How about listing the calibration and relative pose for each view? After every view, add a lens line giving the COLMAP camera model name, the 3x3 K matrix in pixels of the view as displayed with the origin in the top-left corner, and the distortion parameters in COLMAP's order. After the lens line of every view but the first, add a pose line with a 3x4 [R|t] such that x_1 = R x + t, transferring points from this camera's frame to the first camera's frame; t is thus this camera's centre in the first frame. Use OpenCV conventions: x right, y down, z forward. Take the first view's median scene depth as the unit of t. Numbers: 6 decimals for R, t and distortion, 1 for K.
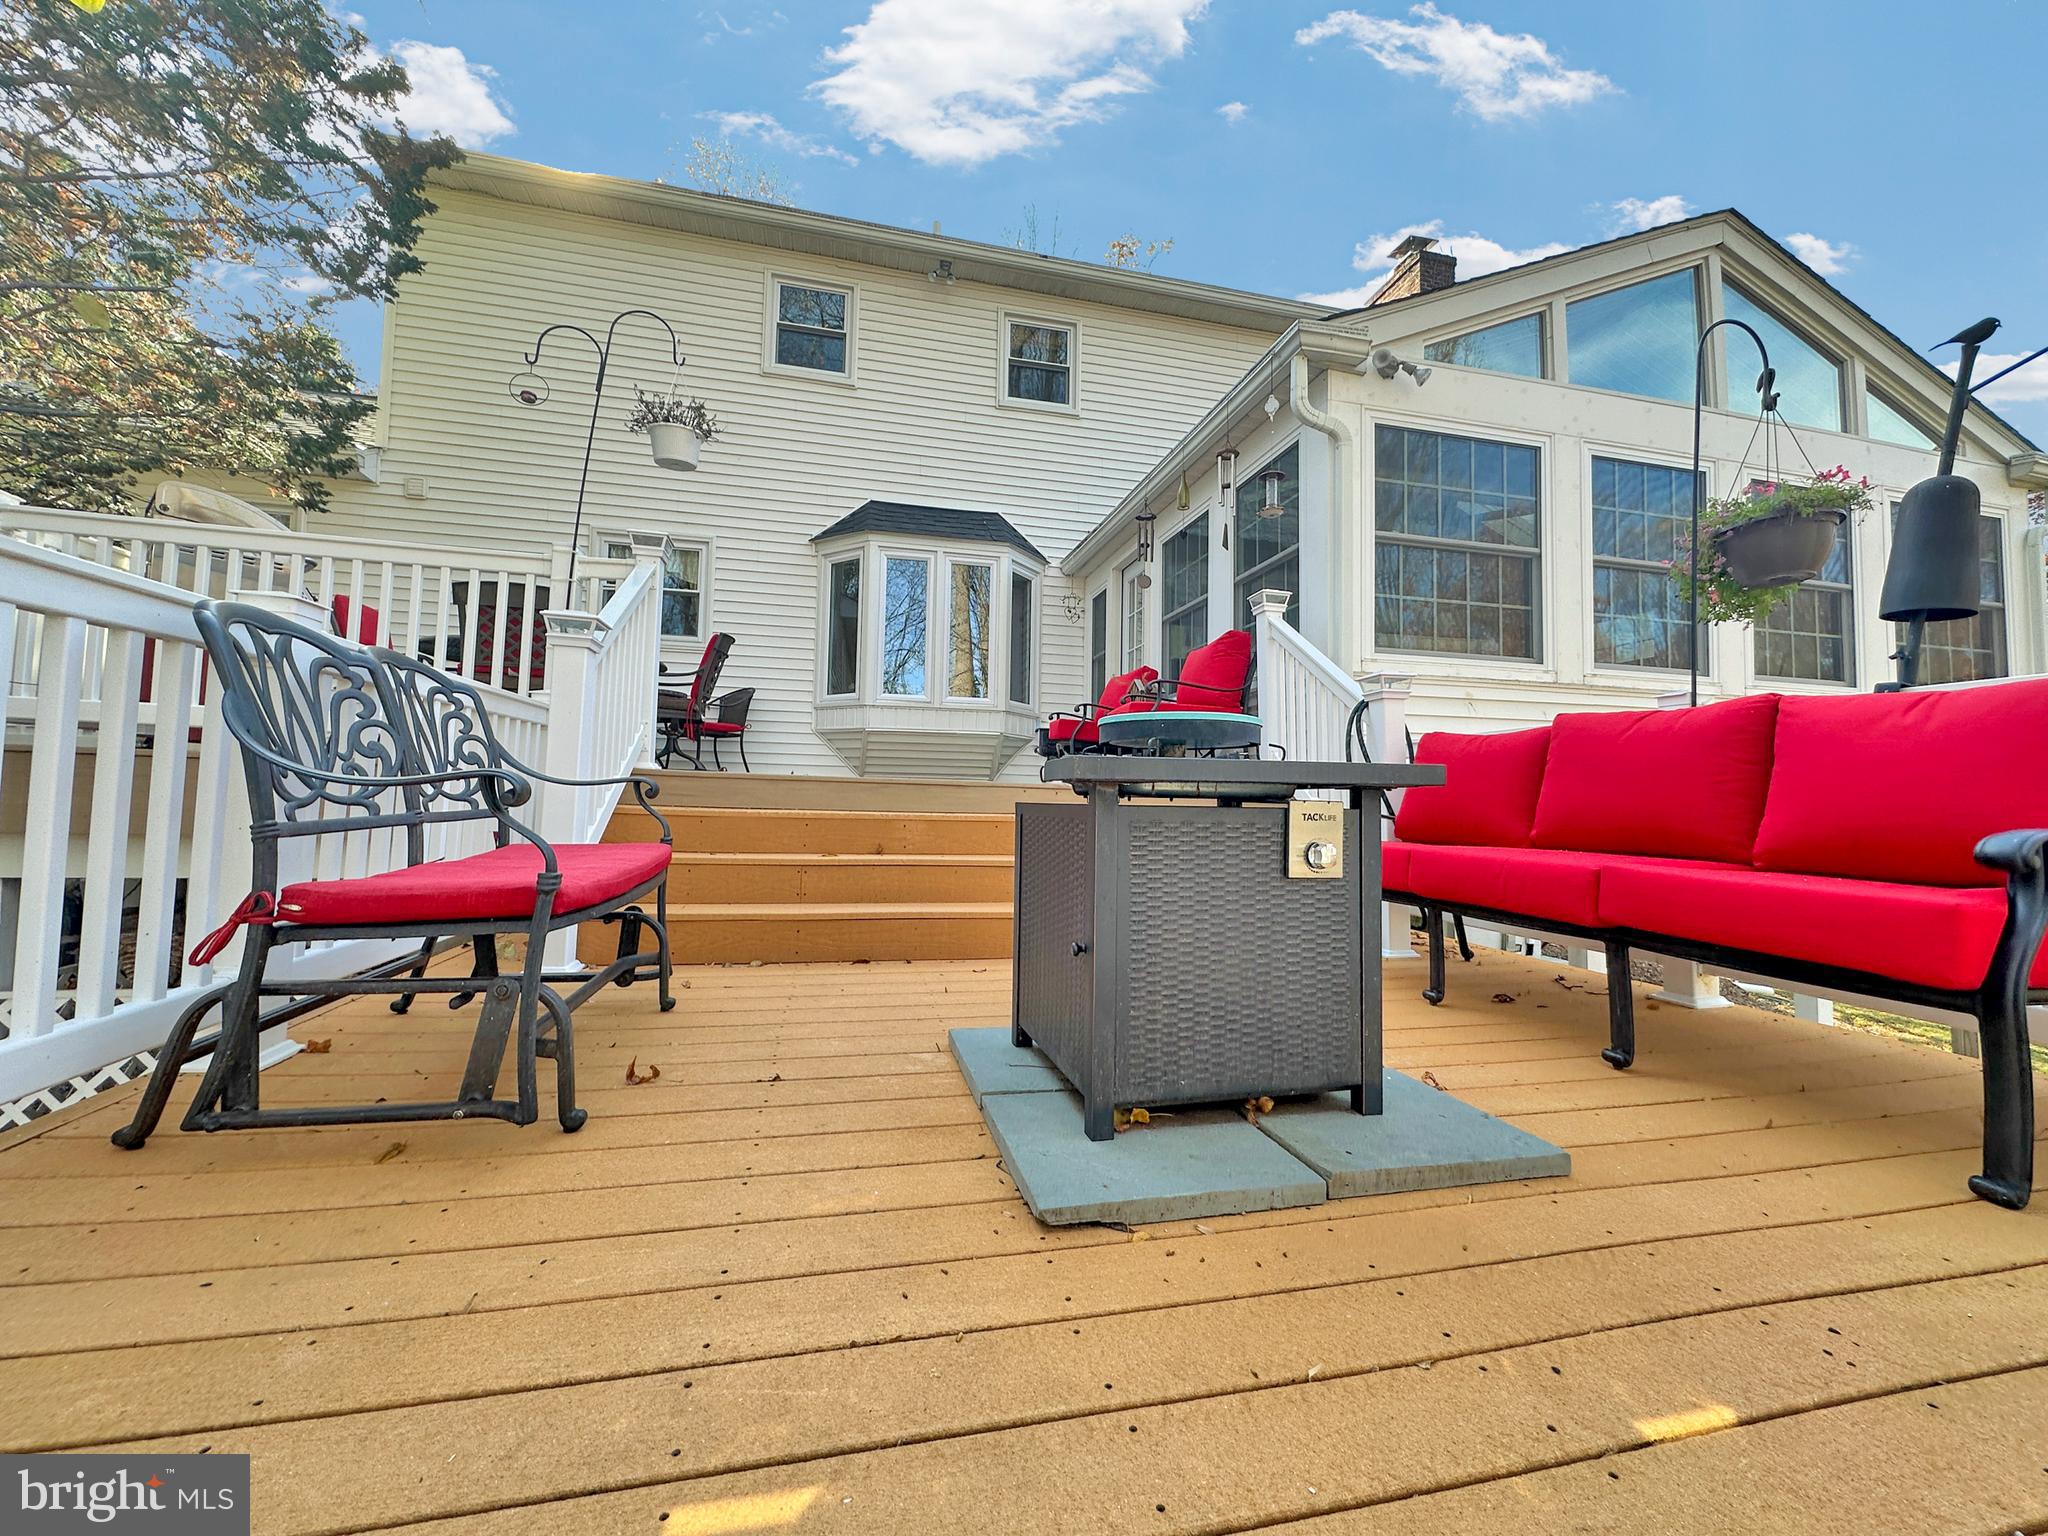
lens RADIAL K [[821.2, 0, 1024.0], [0, 821.2, 768.0], [0, 0, 1]] dist [0.001534, -0.000250]
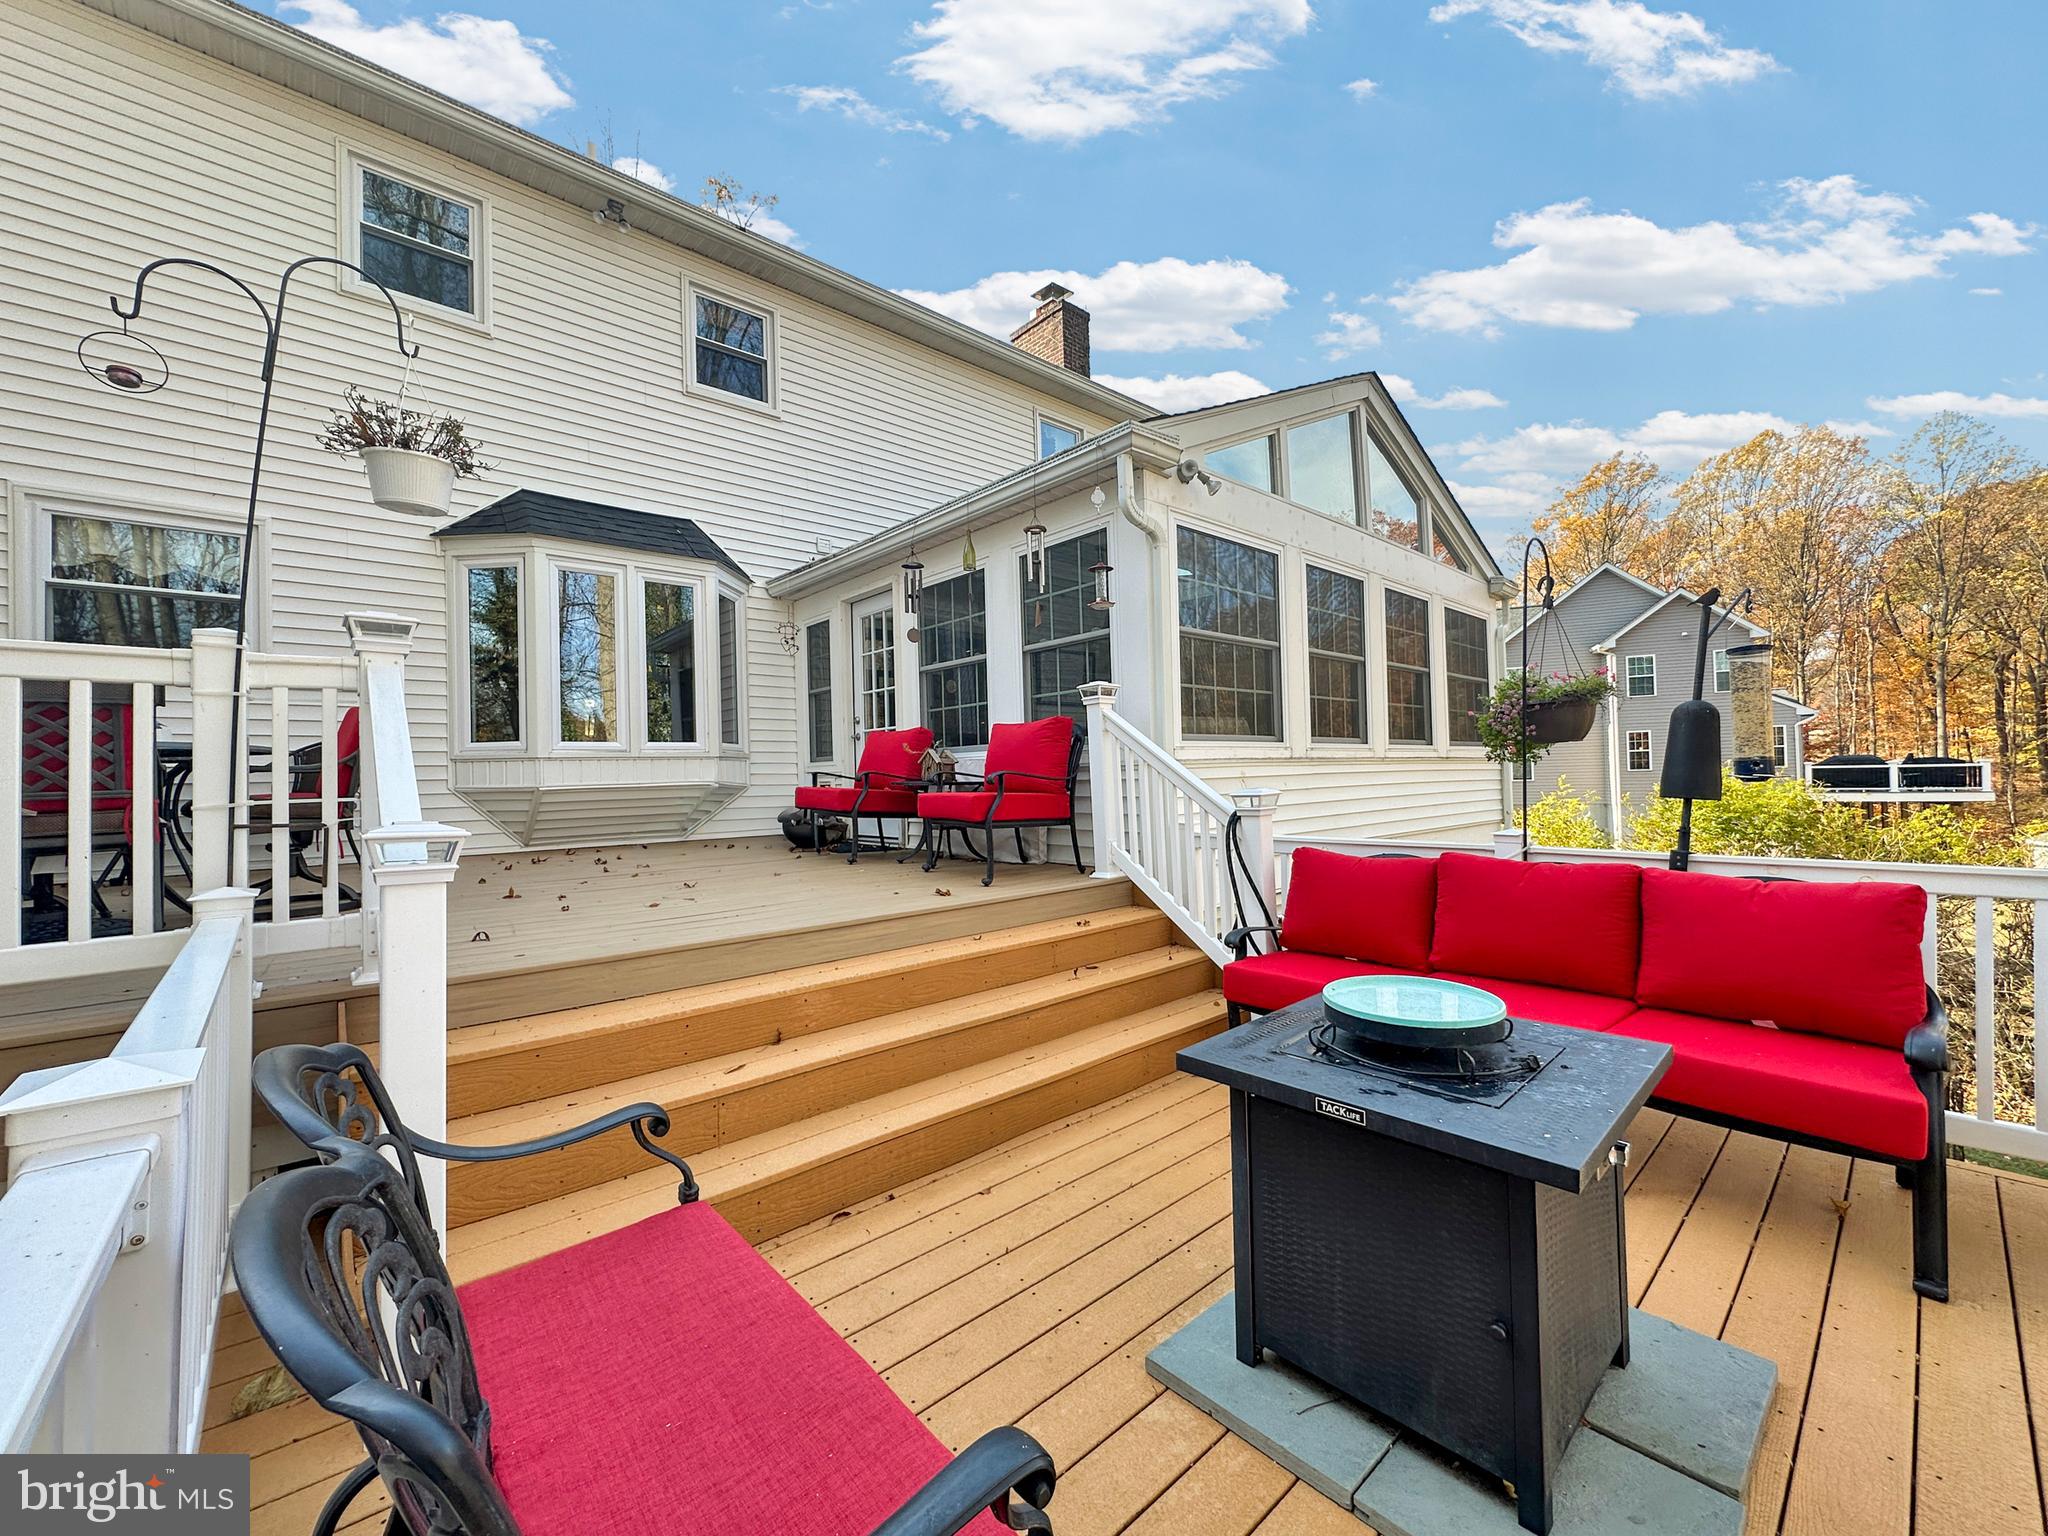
lens RADIAL K [[821.2, 0, 1024.0], [0, 821.2, 768.0], [0, 0, 1]] dist [0.001534, -0.000250]
pose [[0.879374, -0.036771, 0.474710, -0.152264], [0.020406, 0.999008, 0.039584, -0.085666], [-0.475694, -0.025122, 0.879252, 0.084795]]
